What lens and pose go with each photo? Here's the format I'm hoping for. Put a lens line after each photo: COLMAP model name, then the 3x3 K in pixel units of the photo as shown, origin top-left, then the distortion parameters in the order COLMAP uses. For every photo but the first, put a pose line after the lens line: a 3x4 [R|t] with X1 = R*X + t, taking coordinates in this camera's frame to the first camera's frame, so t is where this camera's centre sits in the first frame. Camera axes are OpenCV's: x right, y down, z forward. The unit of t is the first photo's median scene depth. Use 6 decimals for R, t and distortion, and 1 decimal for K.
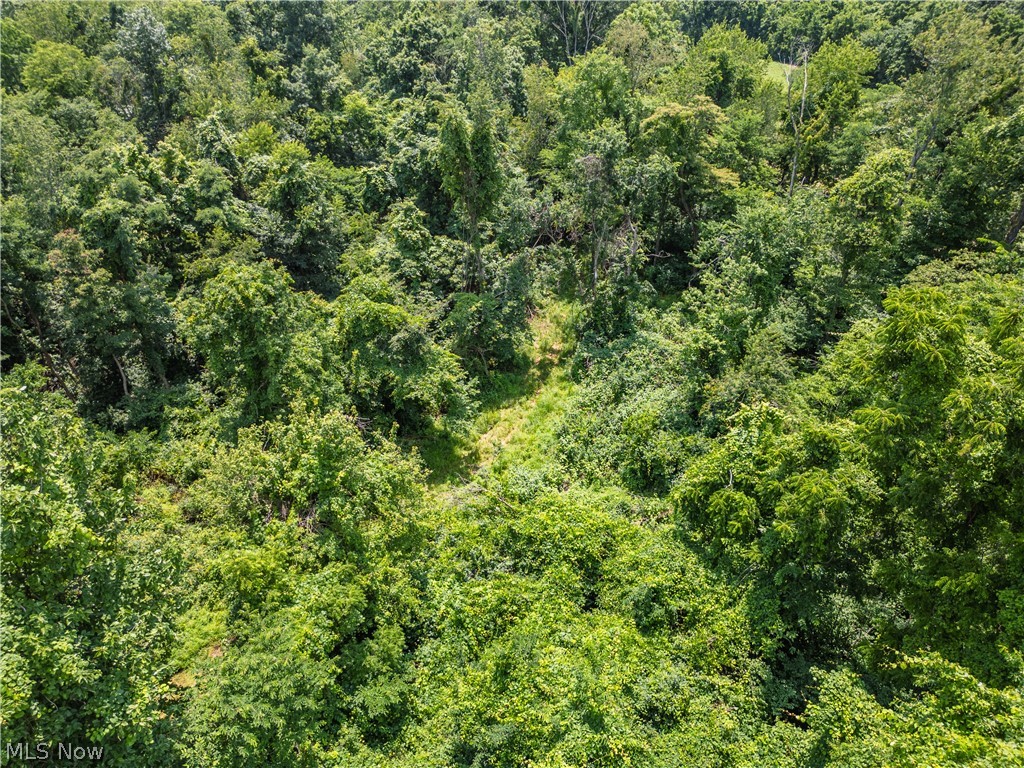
lens RADIAL K [[706.3, 0, 508.3], [0, 706.3, 378.9], [0, 0, 1]] dist [0.084366, -0.097096]
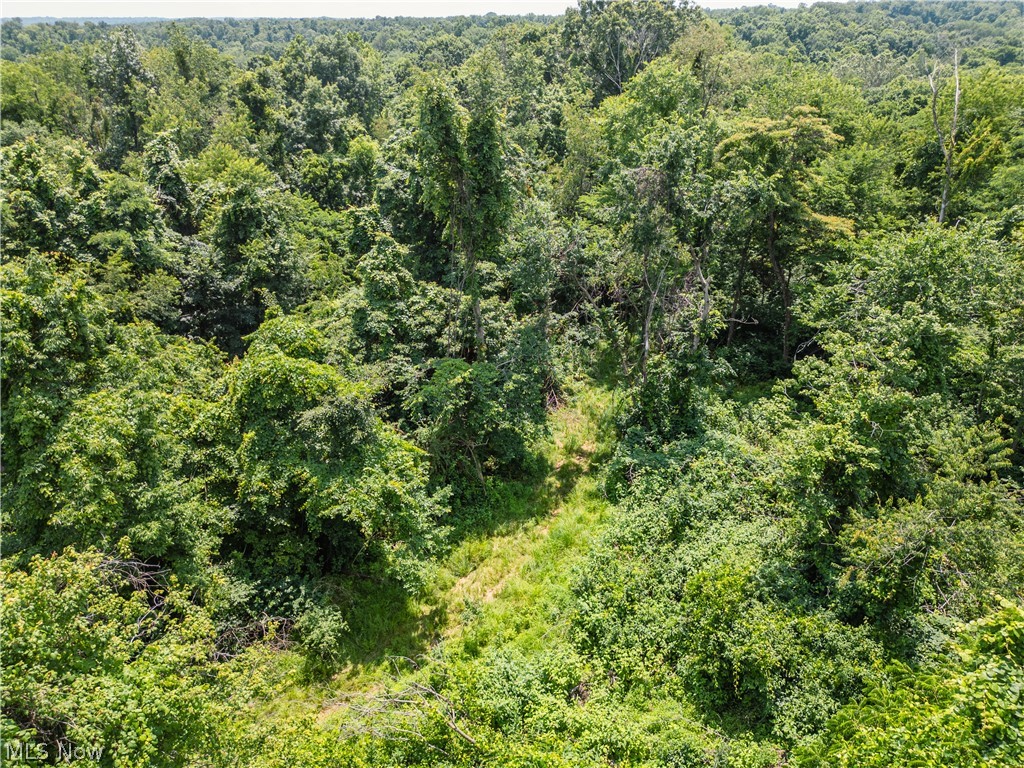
lens RADIAL K [[706.3, 0, 508.3], [0, 706.3, 378.9], [0, 0, 1]] dist [0.084366, -0.097096]
pose [[0.996164, 0.046510, -0.074124, 0.043327], [-0.056915, 0.987781, -0.145087, -0.007171], [0.066470, 0.148749, 0.986638, 0.327033]]
